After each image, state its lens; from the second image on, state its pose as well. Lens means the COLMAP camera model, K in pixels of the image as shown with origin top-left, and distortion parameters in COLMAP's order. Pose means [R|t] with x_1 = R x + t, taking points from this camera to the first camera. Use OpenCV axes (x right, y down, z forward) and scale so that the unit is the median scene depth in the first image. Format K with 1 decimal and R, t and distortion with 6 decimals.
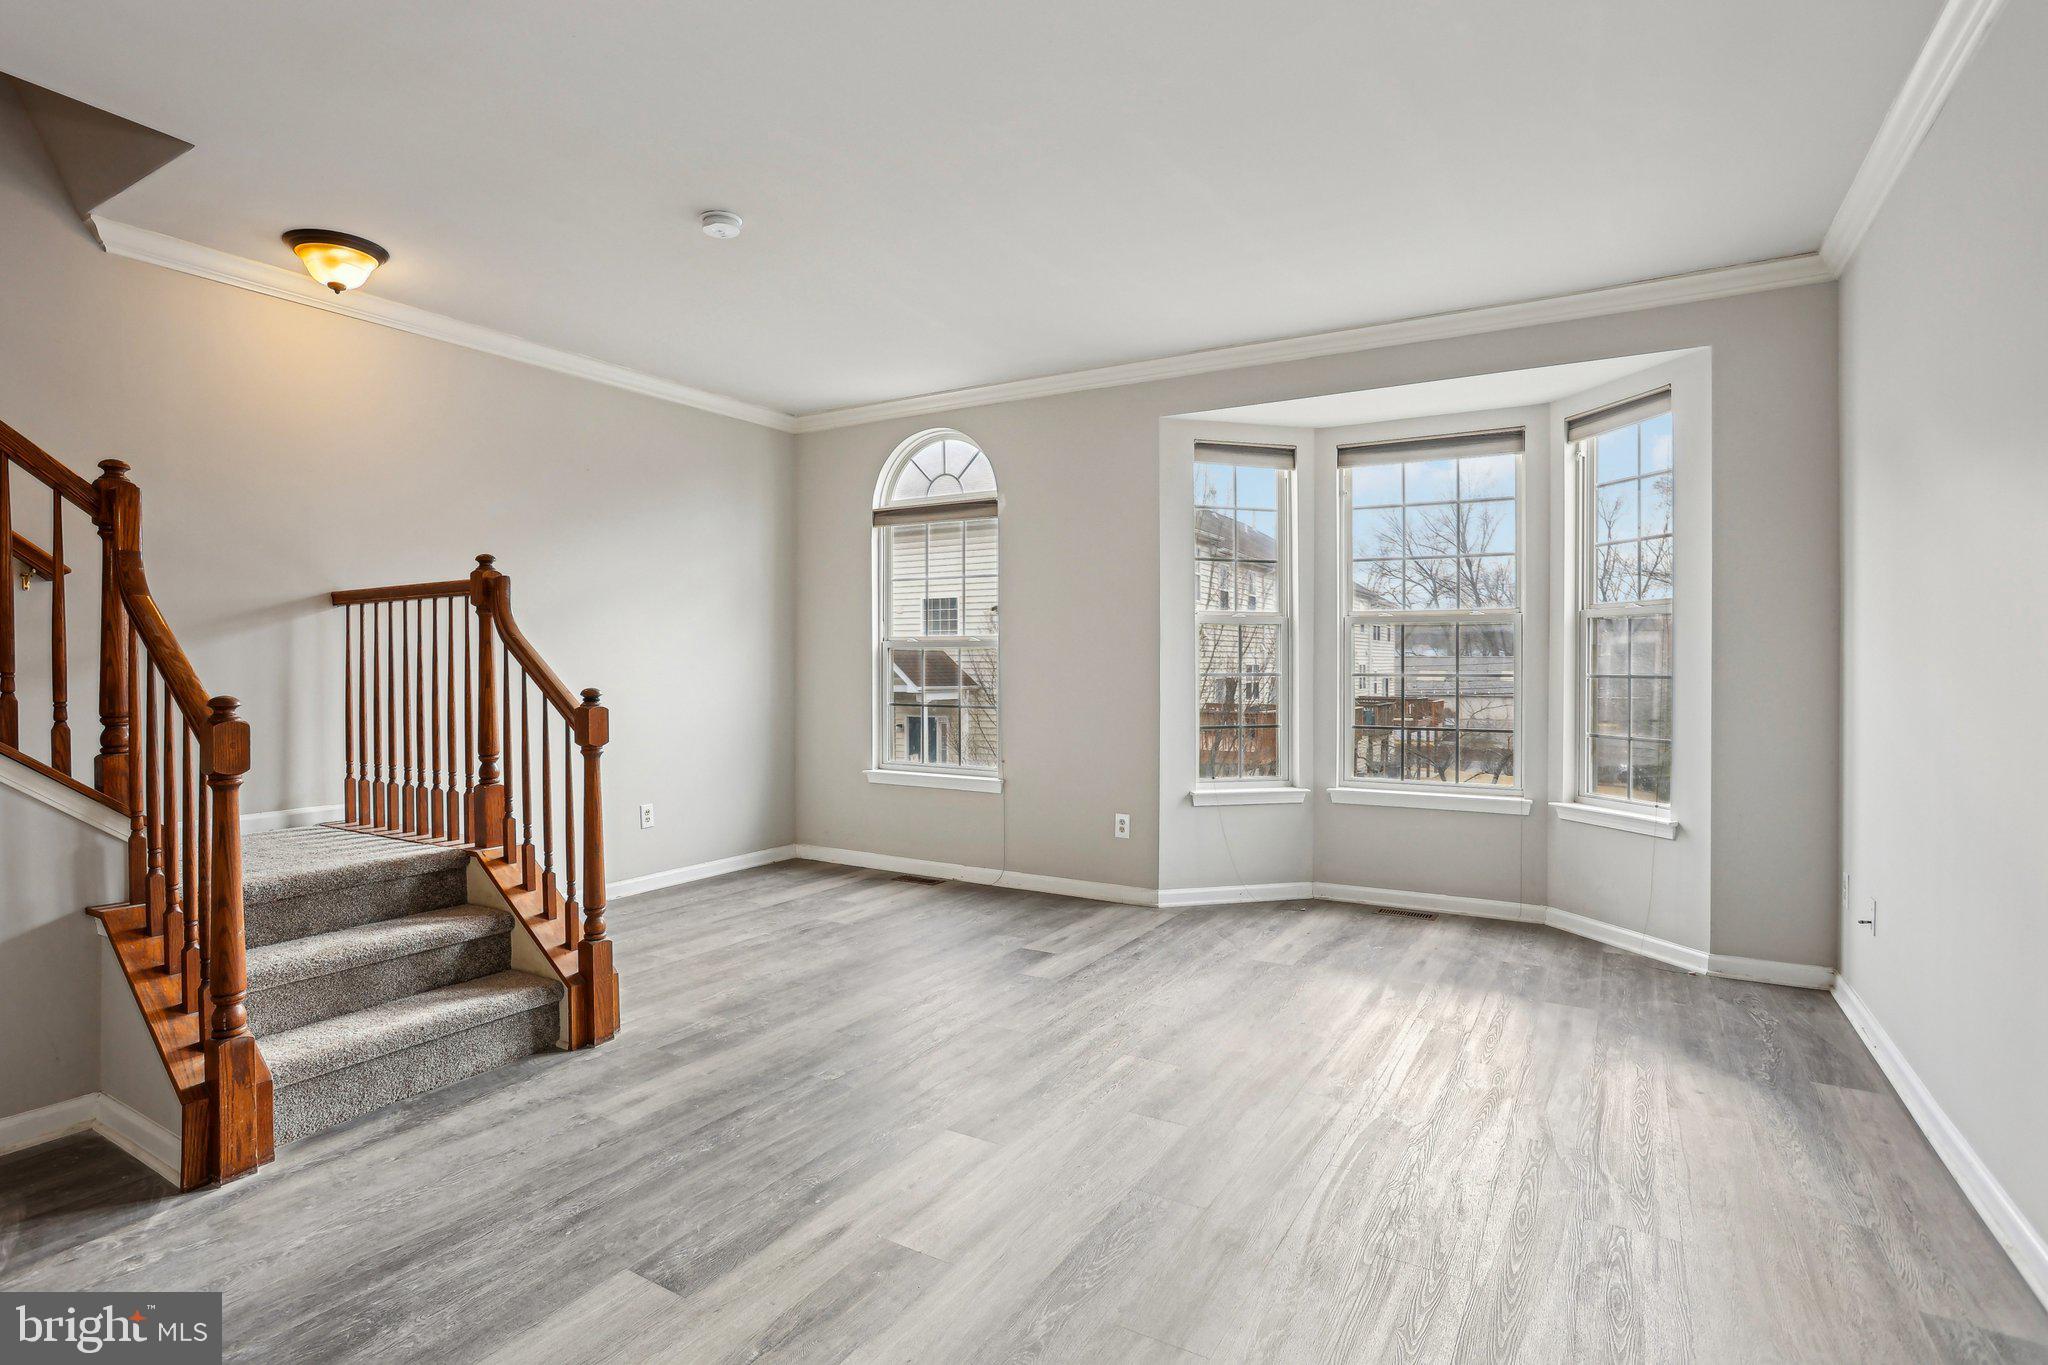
lens RADIAL K [[1018.2, 0, 1002.4], [0, 1018.2, 663.7], [0, 0, 1]] dist [-0.070145, 0.043331]
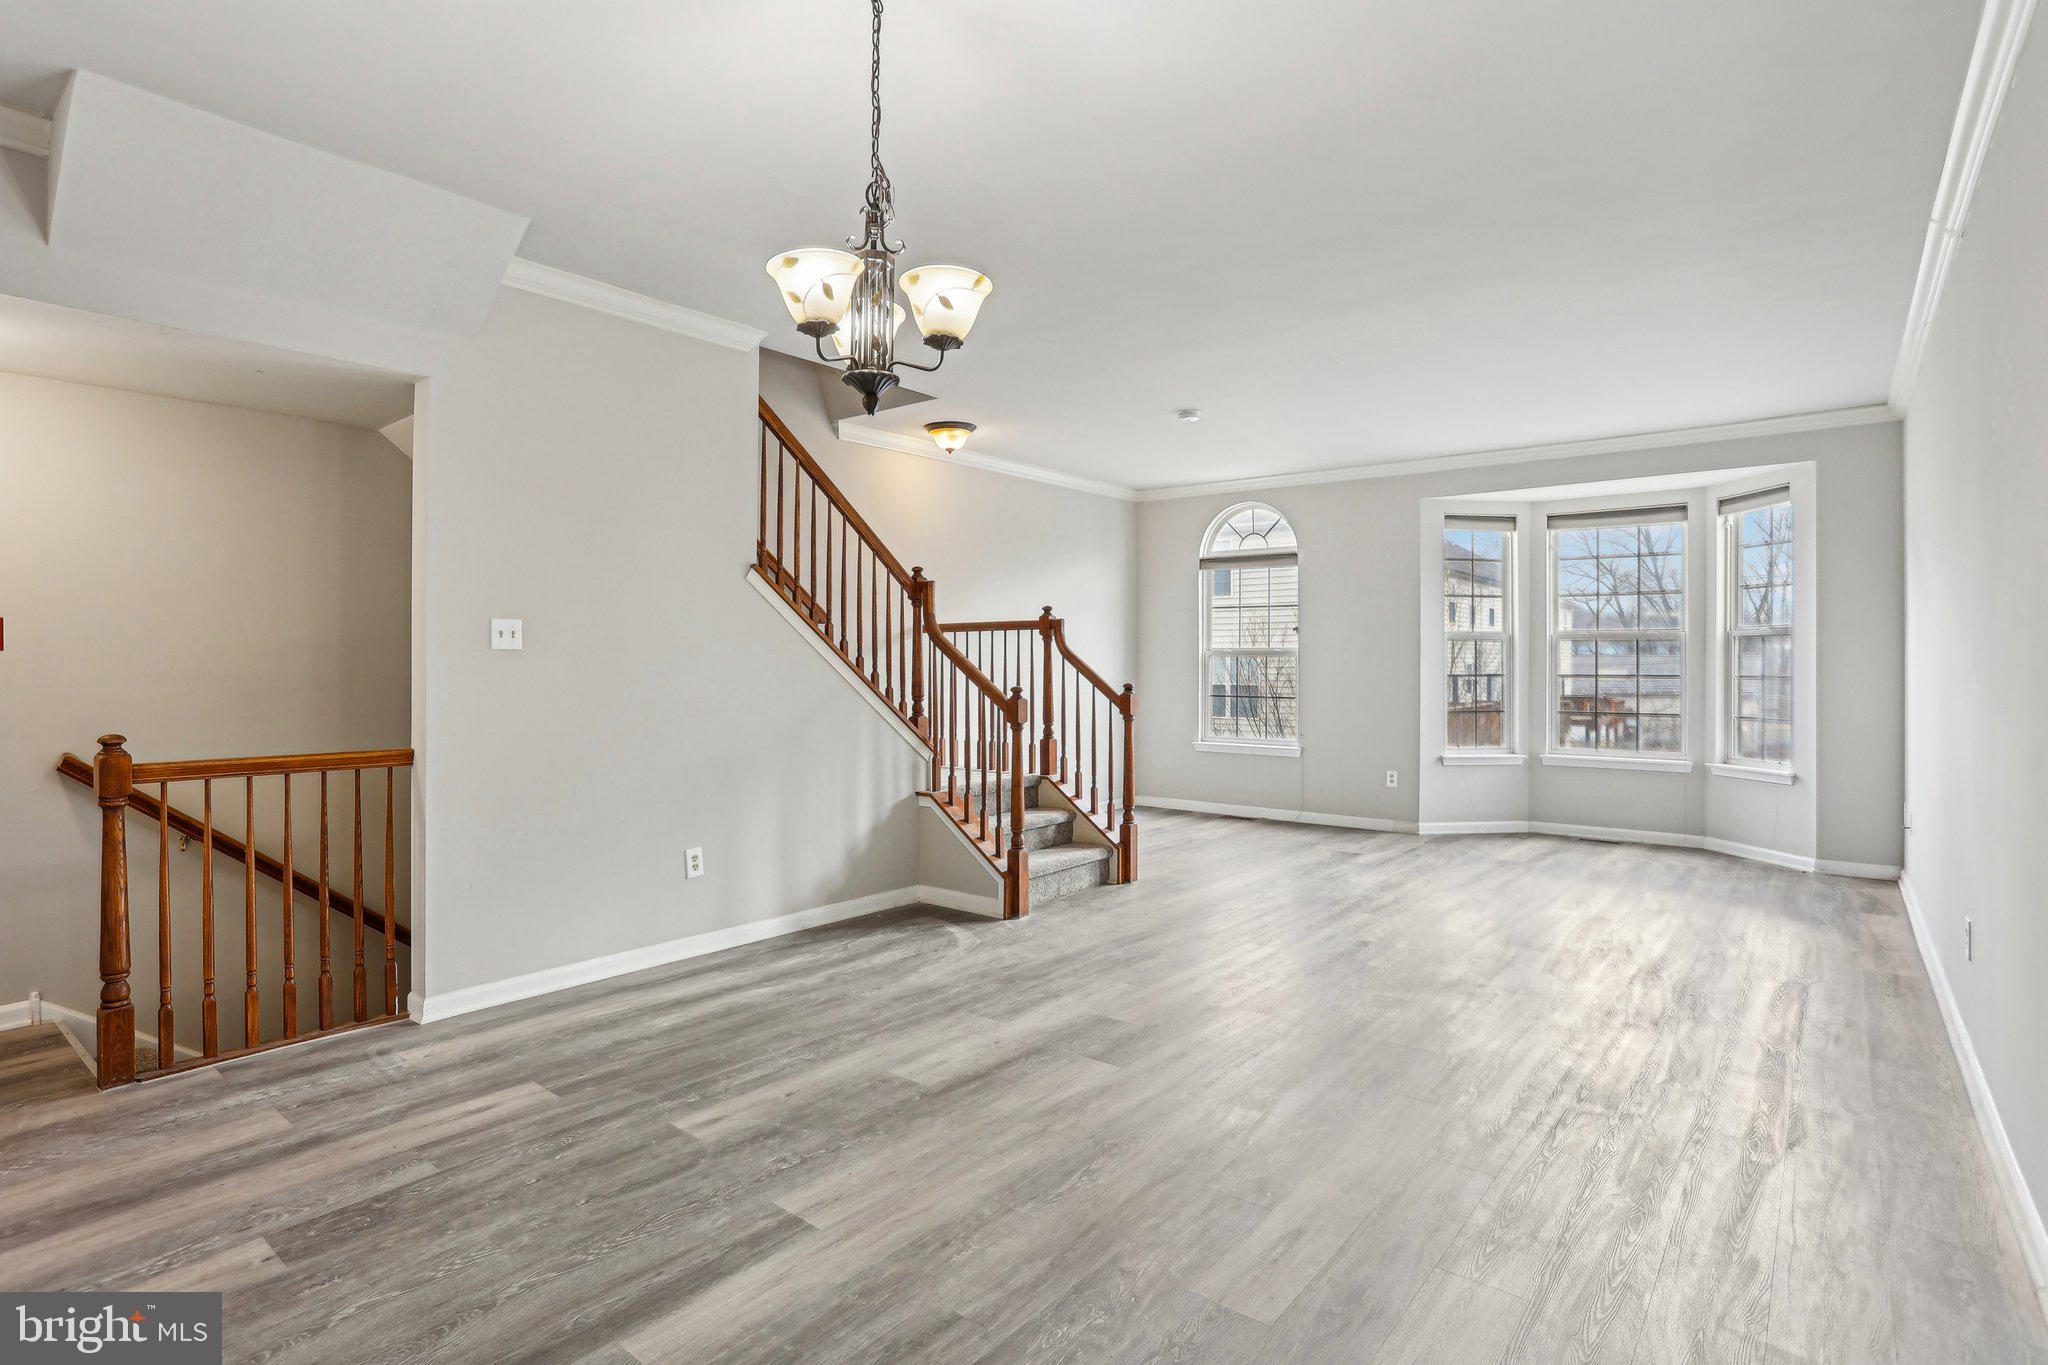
lens RADIAL K [[1035.1, 0, 994.0], [0, 1035.1, 657.9], [0, 0, 1]] dist [-0.062310, 0.035159]
pose [[0.990059, -0.000565, -0.140652, -0.271882], [0.000225, 0.999997, -0.002434, -0.011125], [0.140653, 0.002378, 0.990056, -0.606211]]
